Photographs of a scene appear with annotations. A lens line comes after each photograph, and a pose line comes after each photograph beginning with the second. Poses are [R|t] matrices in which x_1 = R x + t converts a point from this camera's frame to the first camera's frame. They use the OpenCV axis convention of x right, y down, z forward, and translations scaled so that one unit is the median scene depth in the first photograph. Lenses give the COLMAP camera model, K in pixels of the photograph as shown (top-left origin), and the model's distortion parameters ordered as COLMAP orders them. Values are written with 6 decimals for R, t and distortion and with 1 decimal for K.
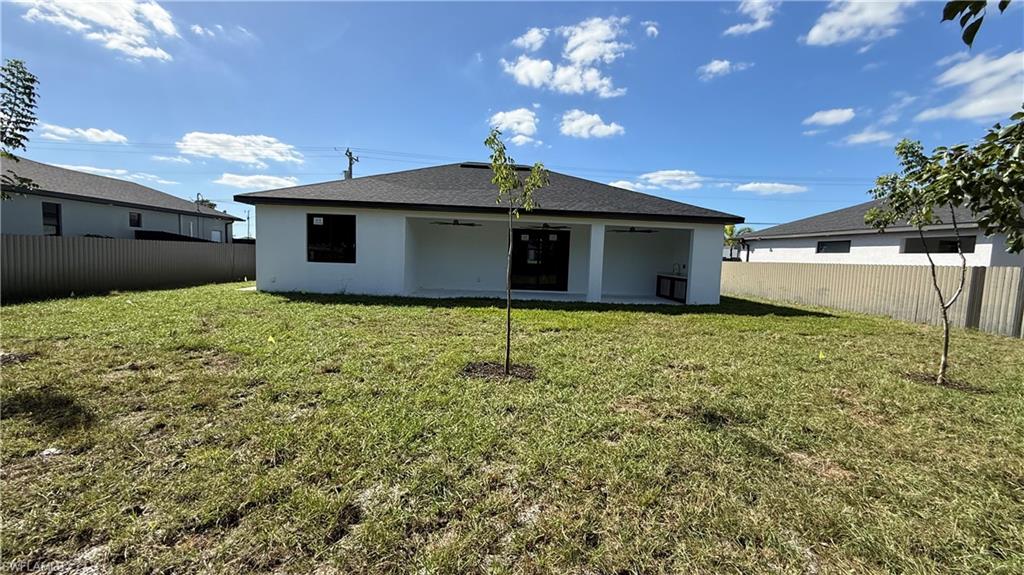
lens RADIAL K [[427.0, 0, 508.0], [0, 427.0, 286.6], [0, 0, 1]] dist [-0.000740, -0.000225]
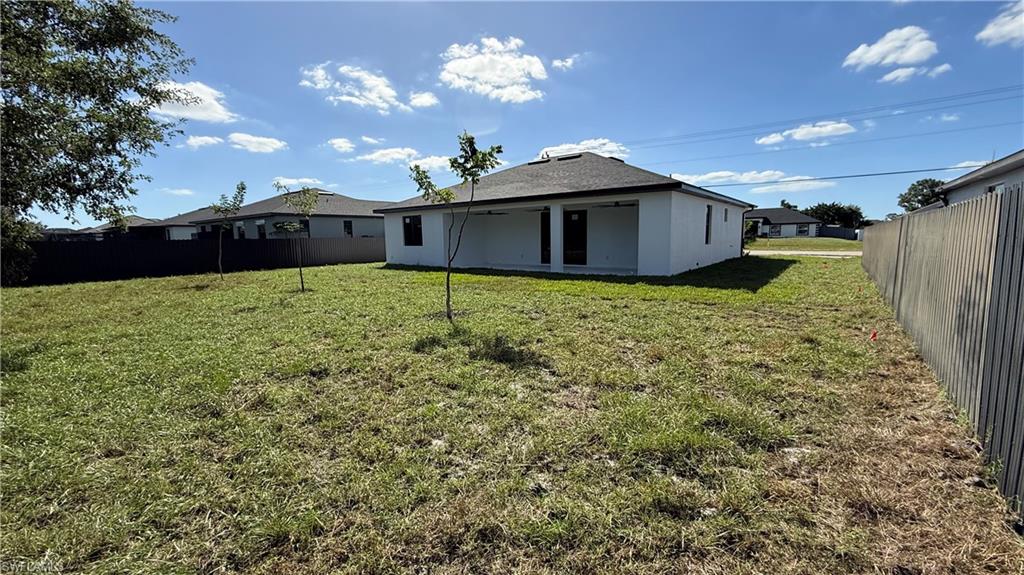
lens RADIAL K [[410.3, 0, 512.0], [0, 410.3, 287.5], [0, 0, 1]] dist [-0.000364, -0.000214]
pose [[0.745885, 0.032661, -0.665273, 0.866274], [-0.003831, 0.998991, 0.044749, 0.029581], [0.666064, -0.030829, 0.745258, 0.081309]]
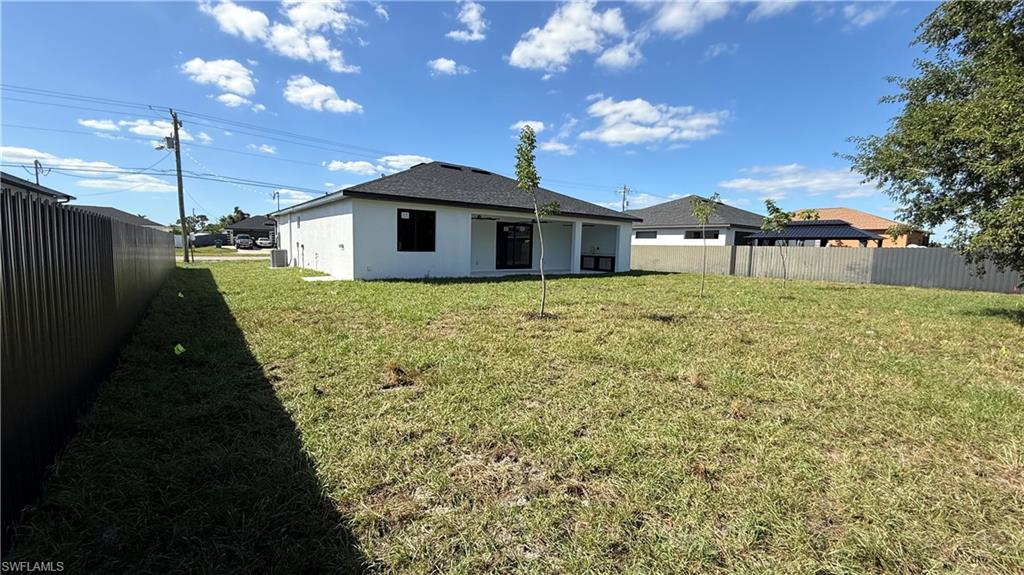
lens RADIAL K [[413.4, 0, 515.3], [0, 413.4, 282.4], [0, 0, 1]] dist [-0.000364, -0.000146]
pose [[0.822646, -0.066473, 0.564654, -0.796619], [0.044356, 0.997618, 0.052820, -0.019153], [-0.566821, -0.018407, 0.823636, -0.073710]]
